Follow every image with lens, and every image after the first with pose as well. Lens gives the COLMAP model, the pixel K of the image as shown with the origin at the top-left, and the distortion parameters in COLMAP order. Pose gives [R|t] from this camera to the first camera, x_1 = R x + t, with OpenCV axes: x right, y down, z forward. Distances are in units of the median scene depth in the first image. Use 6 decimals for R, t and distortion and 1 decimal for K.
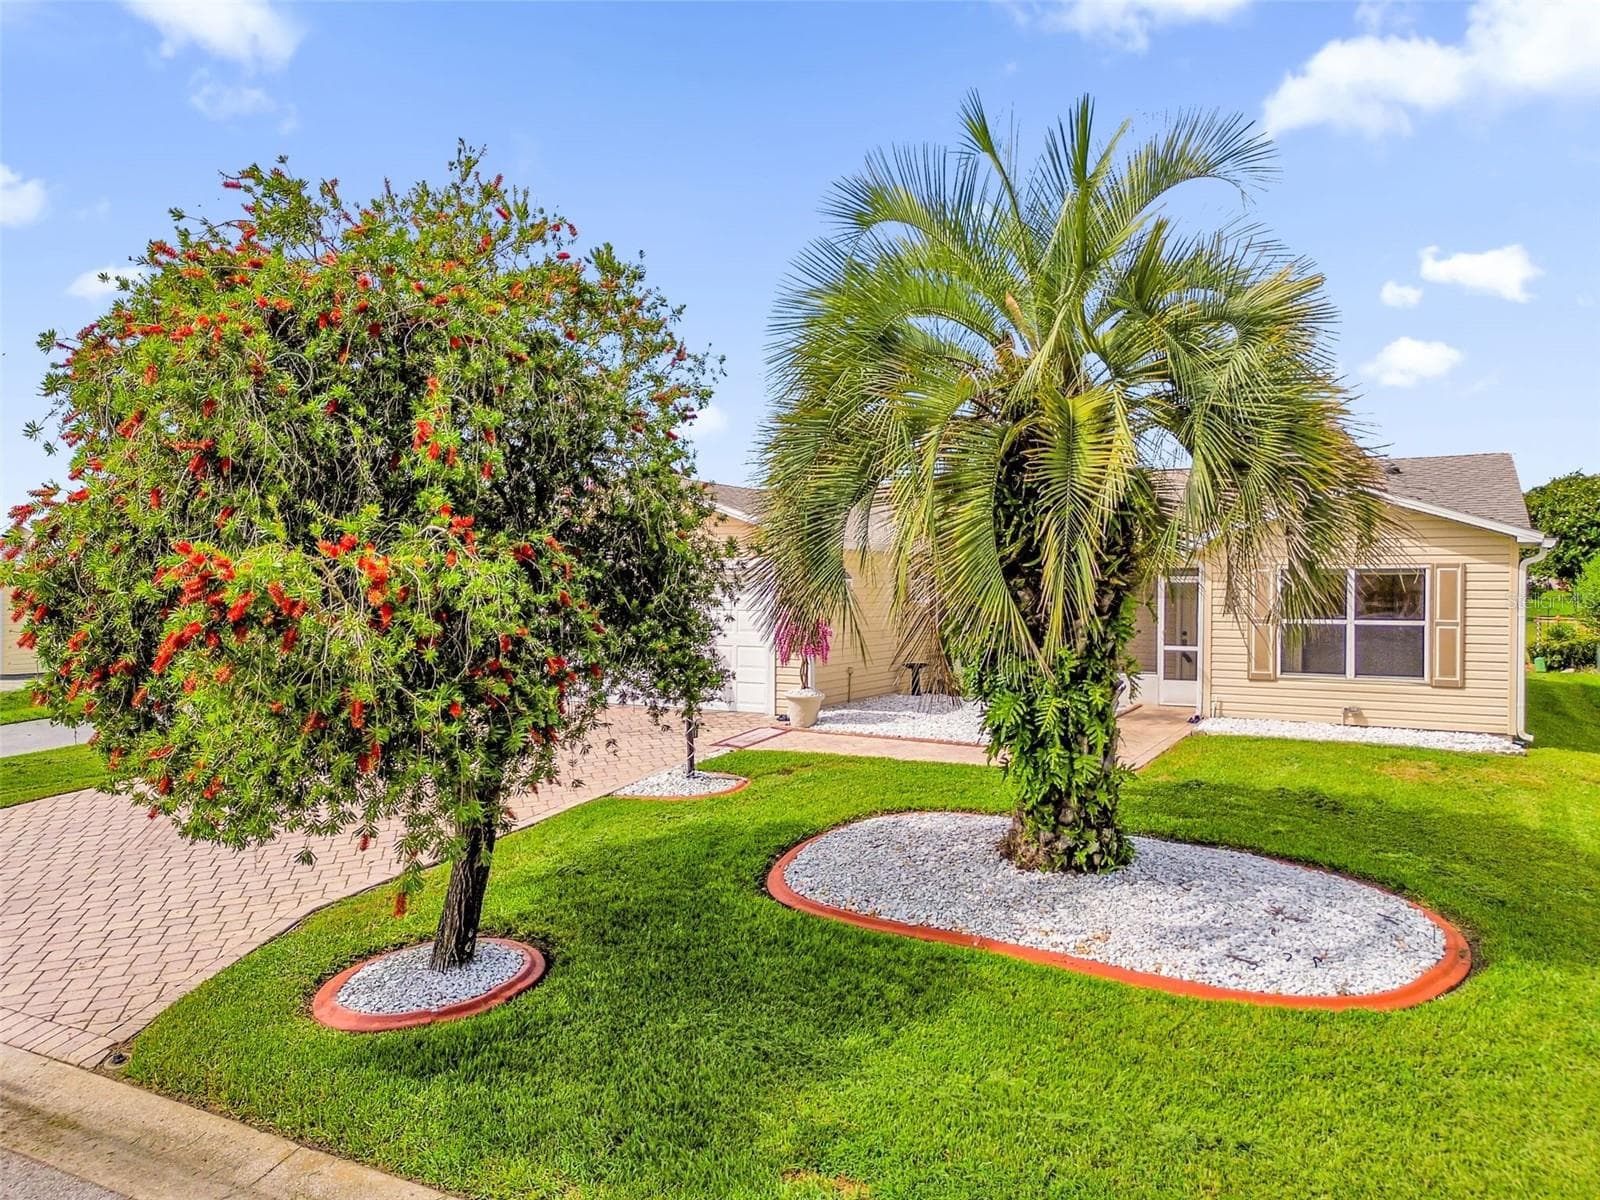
lens RADIAL K [[1196.2, 0, 805.1], [0, 1196.2, 598.5], [0, 0, 1]] dist [0.078964, -0.084875]
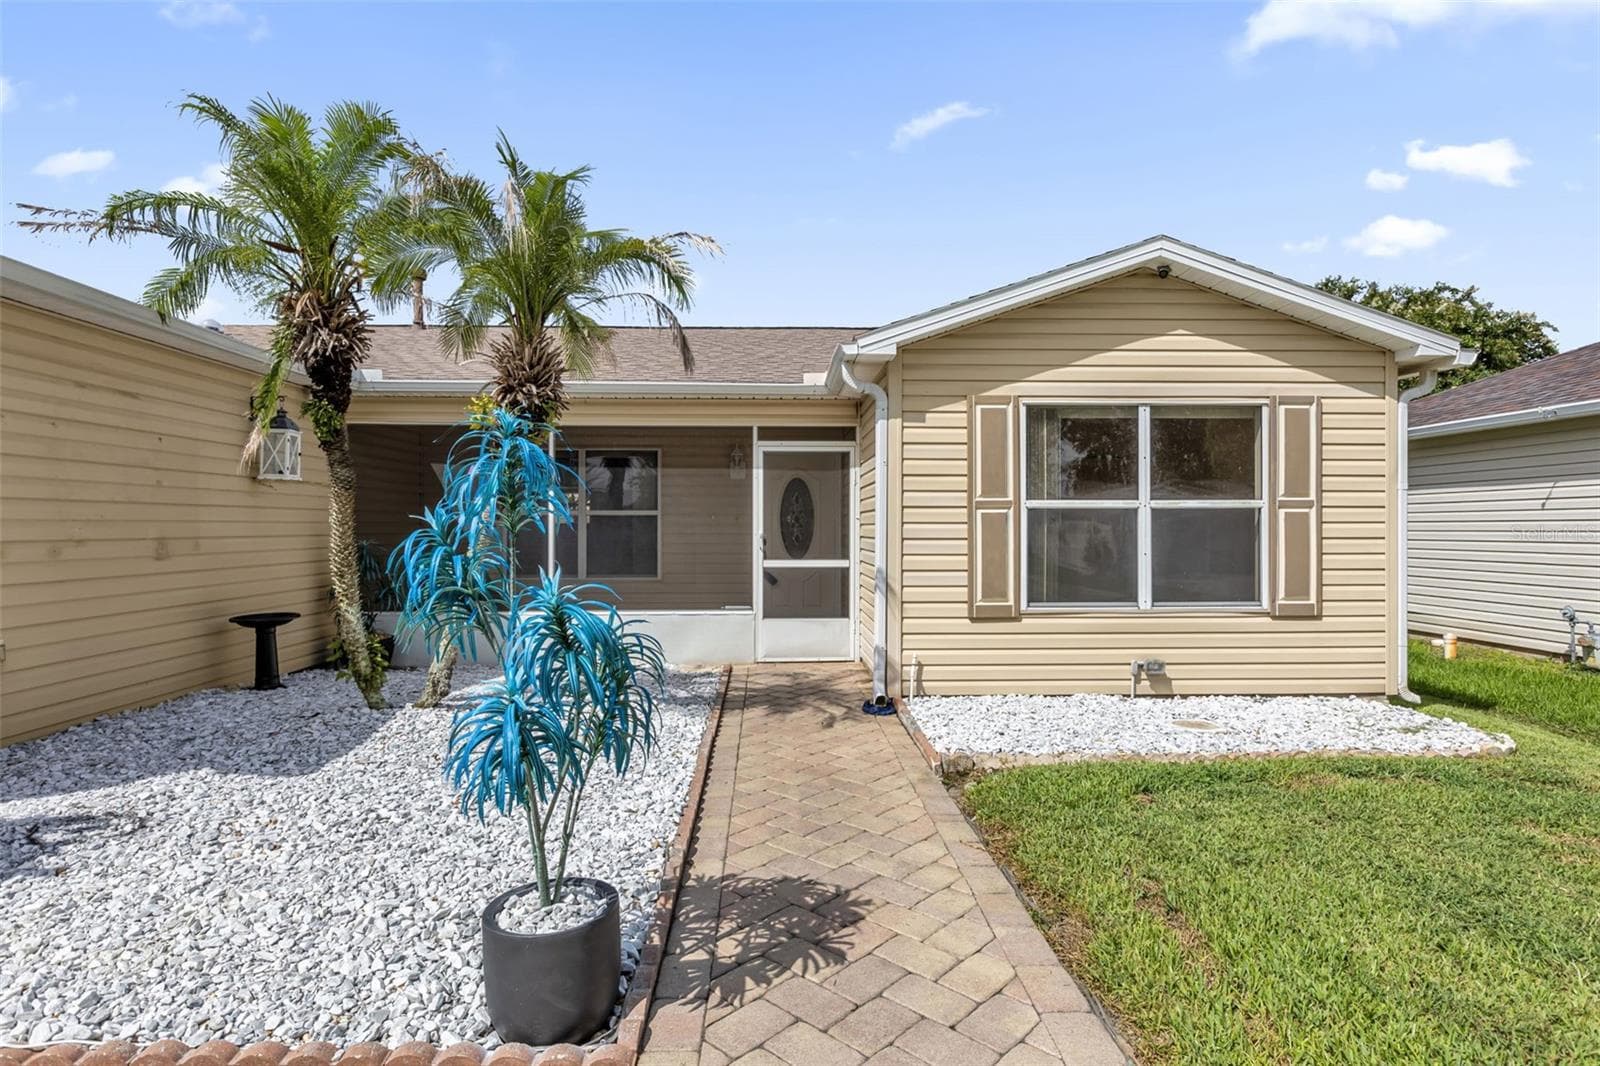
lens RADIAL K [[720.2, 0, 807.5], [0, 720.2, 535.8], [0, 0, 1]] dist [0.009020, 0.000291]
pose [[0.865799, -0.007226, 0.500341, 0.160666], [0.010267, 0.999942, -0.003325, 0.033304], [-0.500287, 0.008016, 0.865822, 0.798744]]
